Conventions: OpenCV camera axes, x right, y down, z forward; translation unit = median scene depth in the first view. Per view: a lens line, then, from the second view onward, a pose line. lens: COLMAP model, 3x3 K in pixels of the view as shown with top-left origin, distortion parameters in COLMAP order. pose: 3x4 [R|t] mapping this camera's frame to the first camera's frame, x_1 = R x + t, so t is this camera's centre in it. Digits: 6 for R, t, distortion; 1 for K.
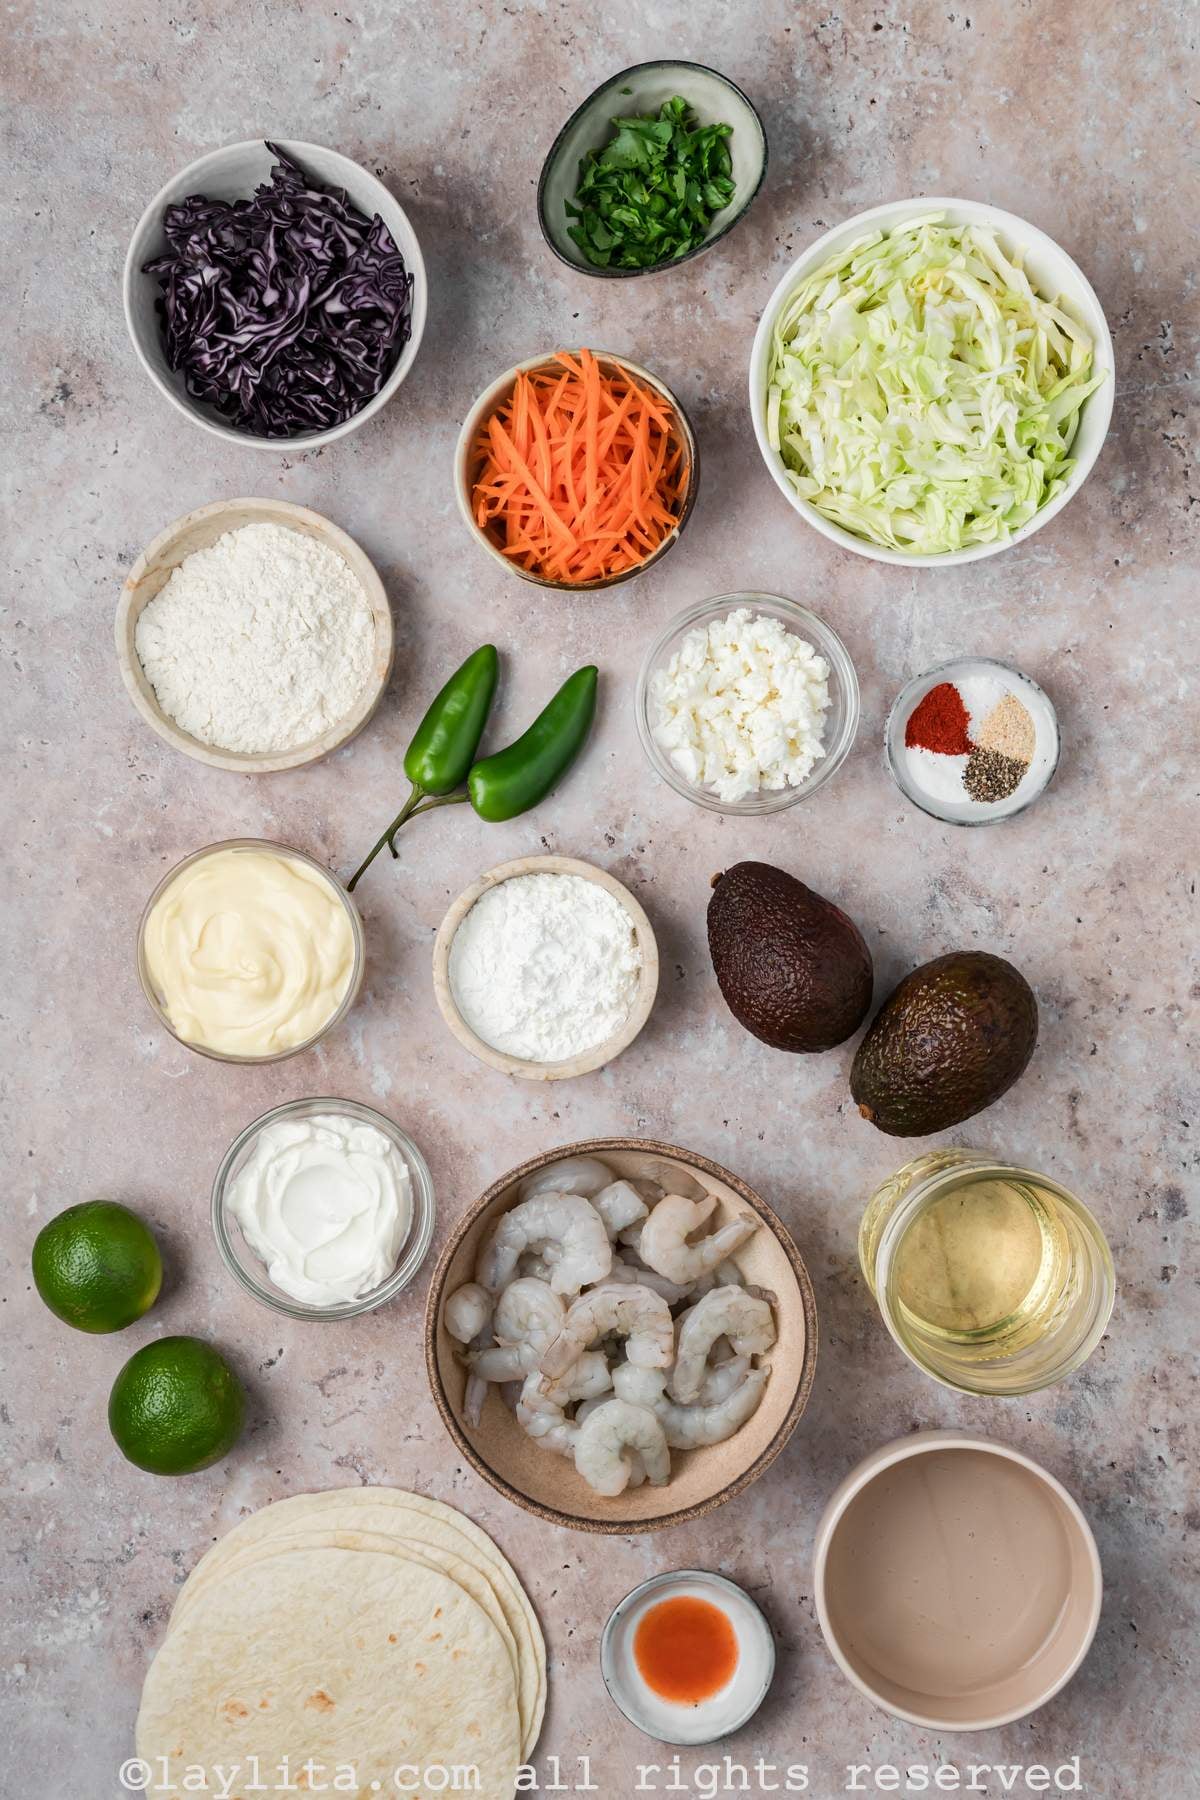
lens RADIAL K [[7921.9, 0, 600.1], [0, 7921.9, 900.1], [0, 0, 1]] dist [0.140056, 0.000000]
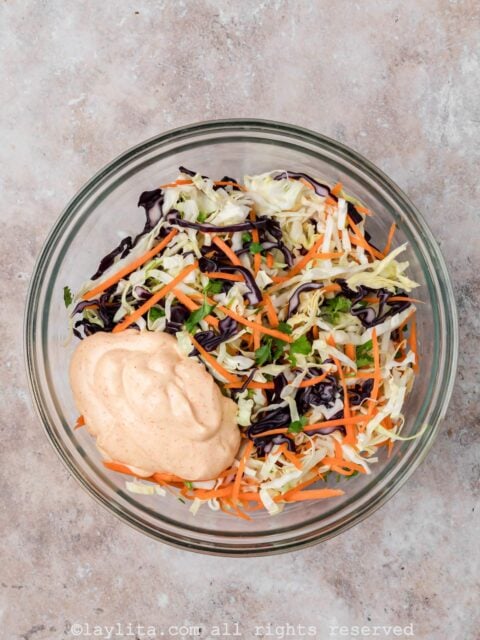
lens RADIAL K [[1802.2, 0, 240.0], [0, 1802.2, 319.6], [0, 0, 1]] dist [0.093573, 0.000000]
pose [[0.999902, 0.011795, -0.007601, 0.004916], [-0.011826, 0.999922, -0.004028, 0.005090], [0.007553, 0.004117, 0.999963, 0.675312]]
